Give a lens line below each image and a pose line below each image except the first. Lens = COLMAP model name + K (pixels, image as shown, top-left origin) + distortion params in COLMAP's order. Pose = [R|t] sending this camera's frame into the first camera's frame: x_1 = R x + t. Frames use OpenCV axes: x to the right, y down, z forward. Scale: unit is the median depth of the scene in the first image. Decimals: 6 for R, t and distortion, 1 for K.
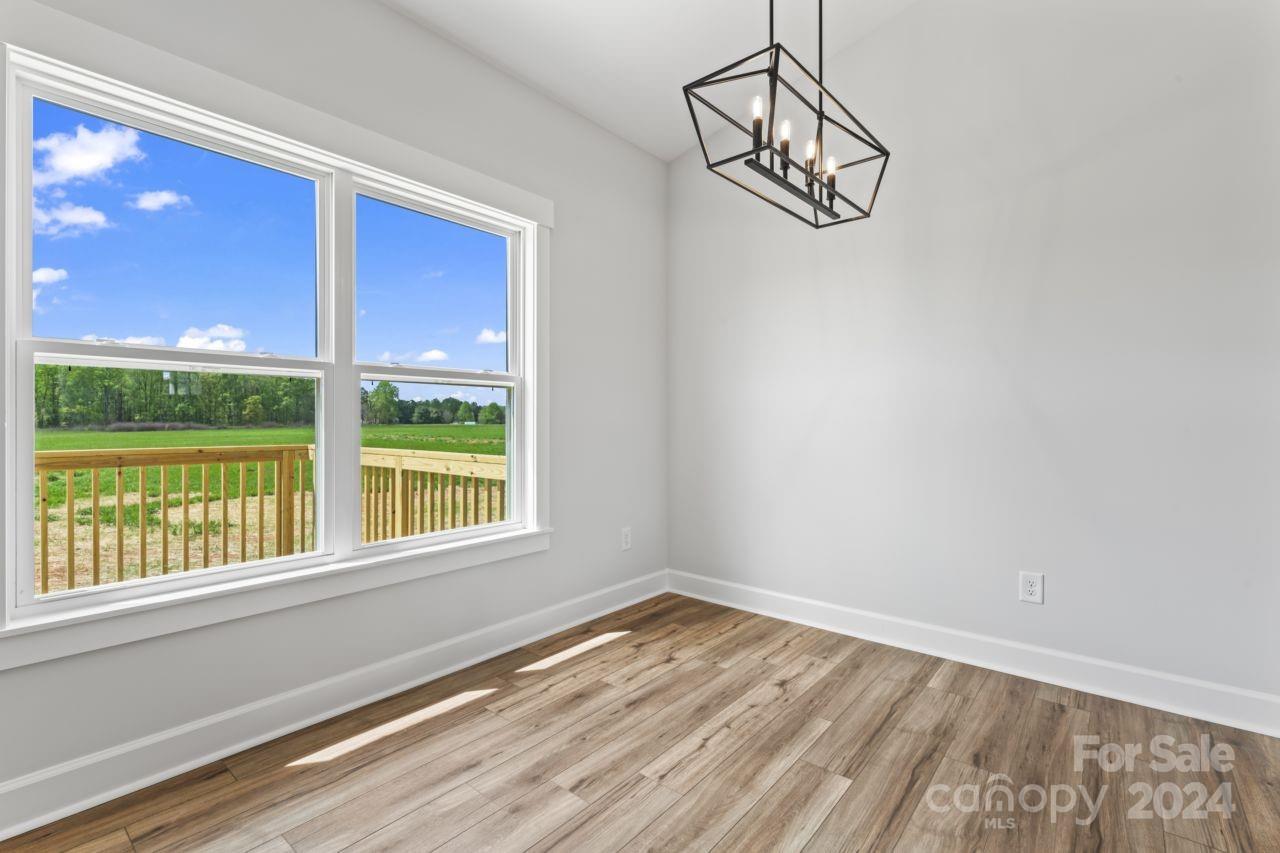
lens RADIAL K [[577.4, 0, 639.3], [0, 577.4, 421.5], [0, 0, 1]] dist [-0.003268, -0.000386]
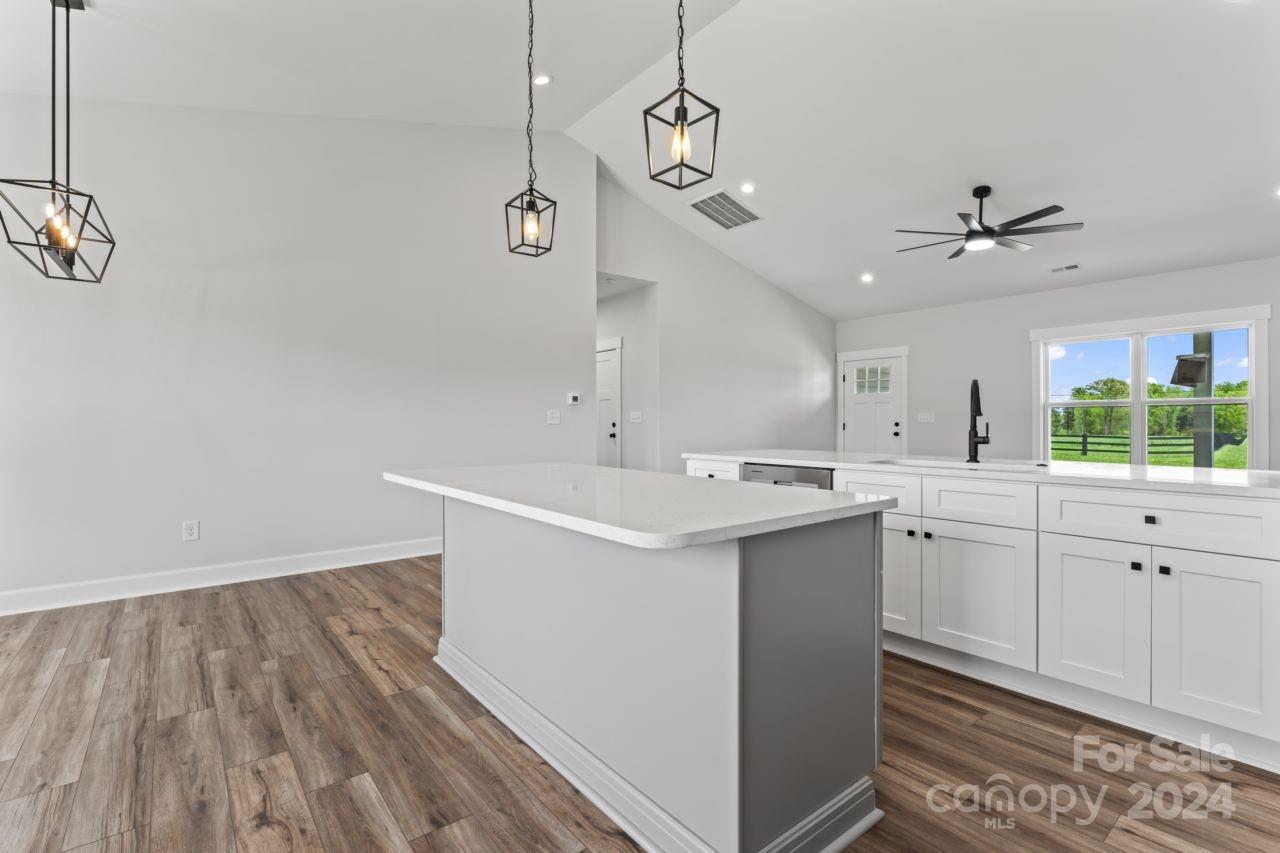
lens RADIAL K [[582.4, 0, 636.4], [0, 582.4, 420.9], [0, 0, 1]] dist [-0.001991, -0.000508]
pose [[0.198716, 0.000003, 0.980057, -0.543740], [0.004941, 0.999987, -0.001005, -0.000204], [-0.980045, 0.005042, 0.198713, -0.429774]]
